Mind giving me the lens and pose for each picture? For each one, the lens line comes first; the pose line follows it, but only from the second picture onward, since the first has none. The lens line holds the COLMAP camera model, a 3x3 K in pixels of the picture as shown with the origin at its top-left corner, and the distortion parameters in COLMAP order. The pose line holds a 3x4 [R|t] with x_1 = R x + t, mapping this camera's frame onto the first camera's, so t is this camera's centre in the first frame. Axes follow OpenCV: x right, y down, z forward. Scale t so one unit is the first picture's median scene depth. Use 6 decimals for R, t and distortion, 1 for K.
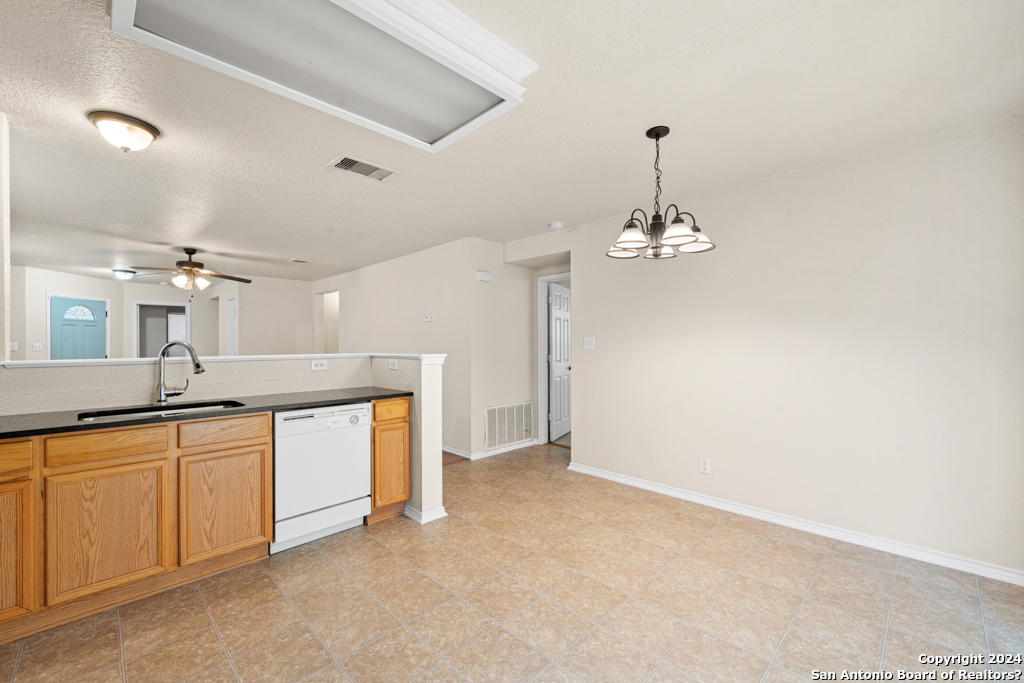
lens RADIAL K [[412.5, 0, 511.4], [0, 412.5, 337.6], [0, 0, 1]] dist [-0.093382, 0.024635]
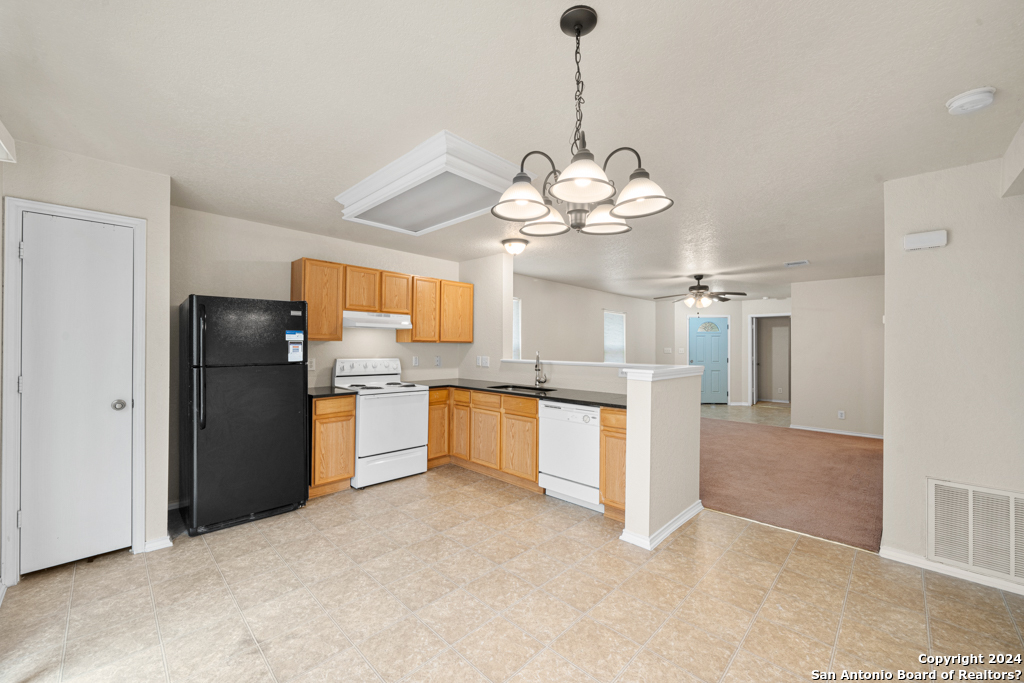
lens RADIAL K [[396.0, 0, 510.0], [0, 396.0, 344.9], [0, 0, 1]] dist [-0.002173, -0.000299]
pose [[0.008452, 0.005394, -0.999950, 0.933698], [-0.001608, 0.999984, 0.005380, -0.030482], [0.999963, 0.001562, 0.008460, 0.877014]]
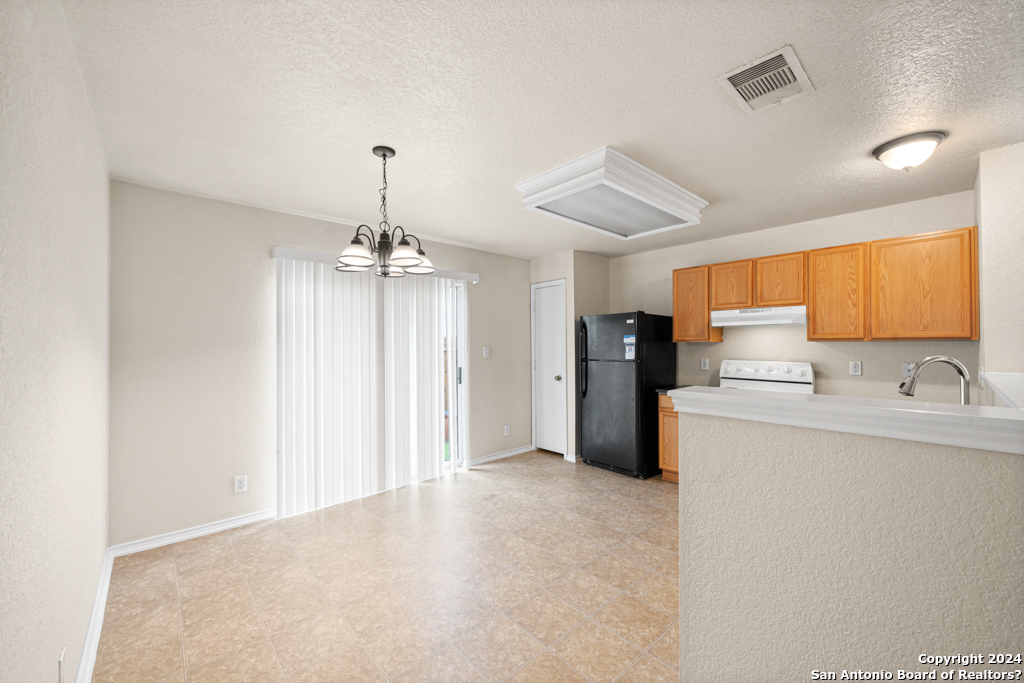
lens RADIAL K [[396.0, 0, 510.0], [0, 396.0, 344.9], [0, 0, 1]] dist [-0.002173, -0.000299]
pose [[-0.998136, 0.010434, 0.060130, -0.005532], [0.009763, 0.999887, -0.011451, -0.013230], [-0.060243, -0.010842, -0.998125, 1.908088]]
